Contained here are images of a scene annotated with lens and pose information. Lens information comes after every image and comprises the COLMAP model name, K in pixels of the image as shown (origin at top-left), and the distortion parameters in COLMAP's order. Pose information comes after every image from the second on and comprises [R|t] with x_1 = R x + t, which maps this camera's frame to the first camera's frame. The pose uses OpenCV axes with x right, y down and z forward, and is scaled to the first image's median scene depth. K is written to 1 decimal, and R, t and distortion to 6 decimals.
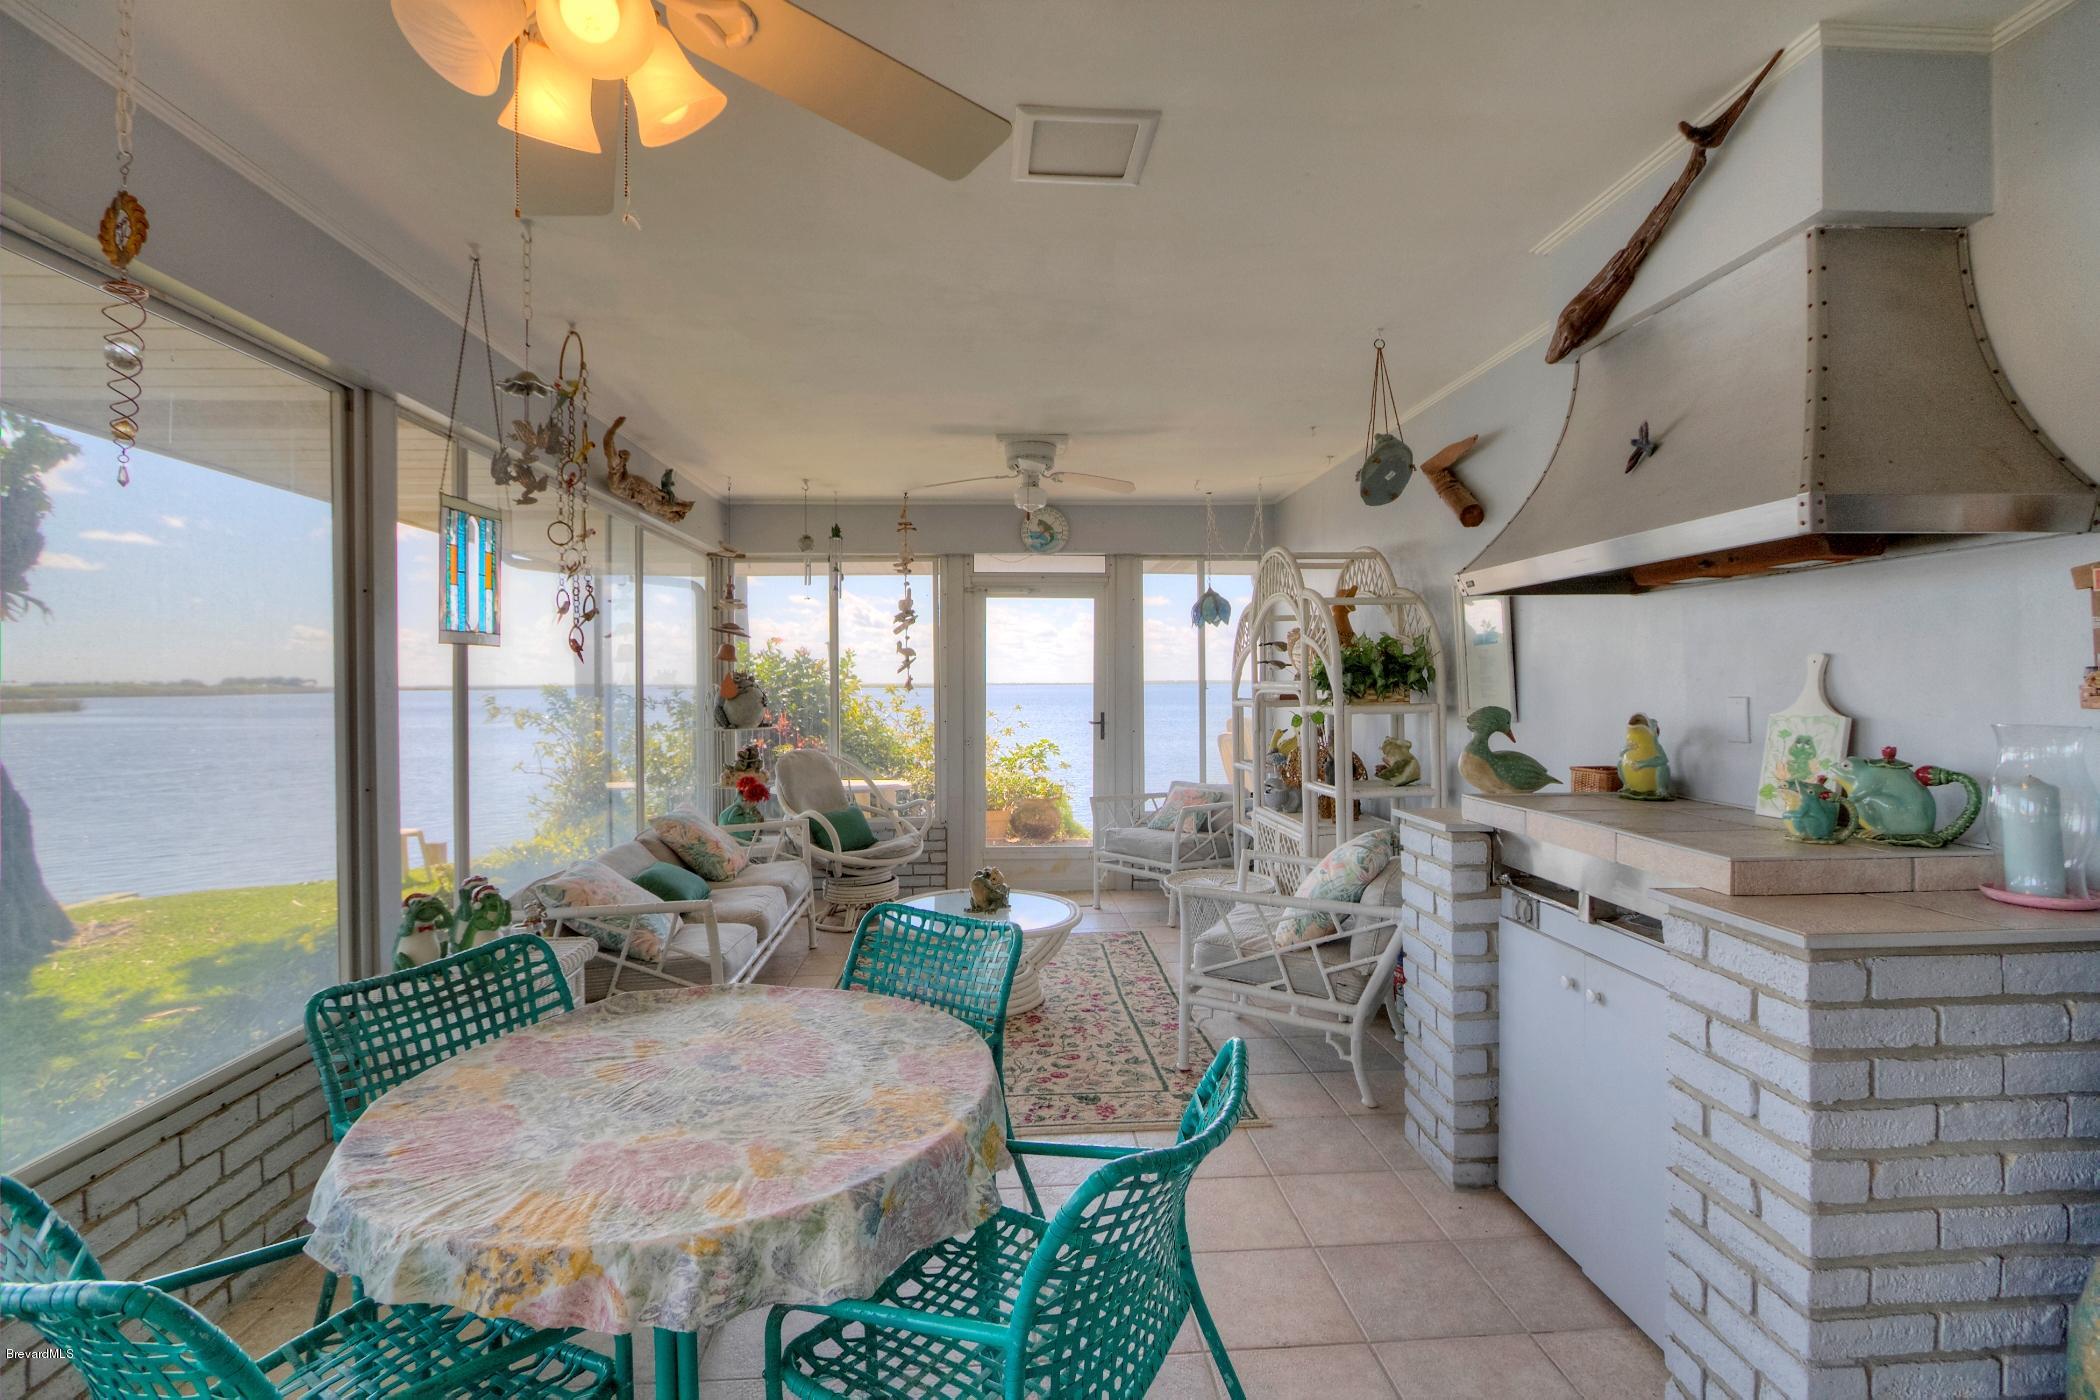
lens RADIAL K [[984.6, 0, 1054.9], [0, 984.6, 686.9], [0, 0, 1]] dist [-0.000978, -0.000045]
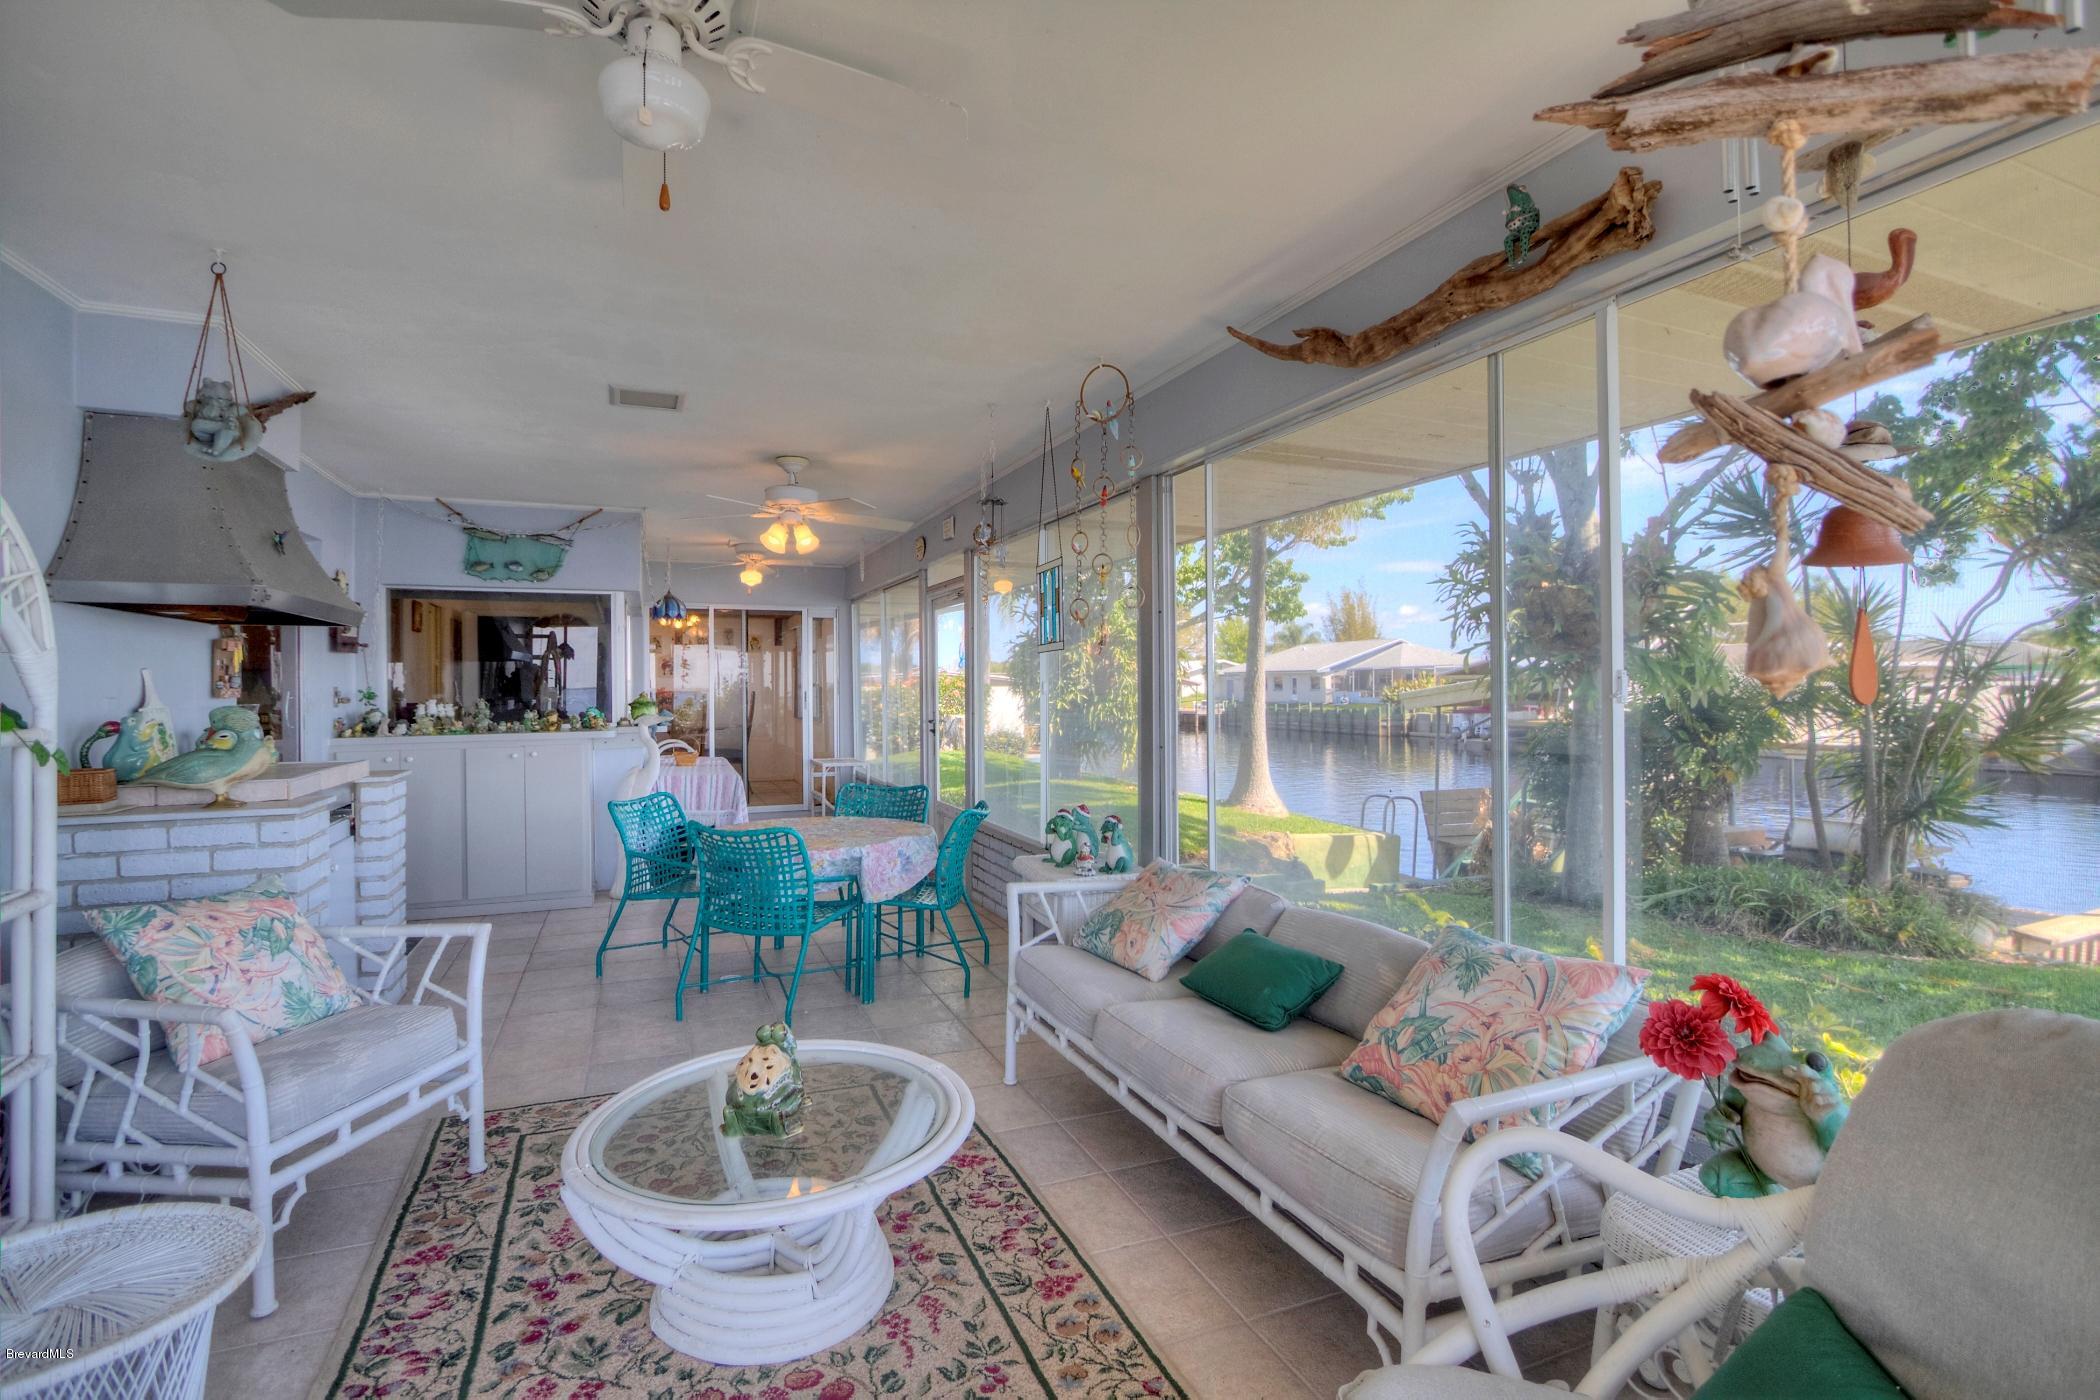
lens RADIAL K [[984.6, 0, 1054.9], [0, 984.6, 686.9], [0, 0, 1]] dist [-0.000978, -0.000045]
pose [[-0.945136, 0.017848, -0.326189, -0.049206], [0.017136, 0.999840, 0.005056, 0.002977], [0.326227, -0.000810, -0.945291, 1.642377]]
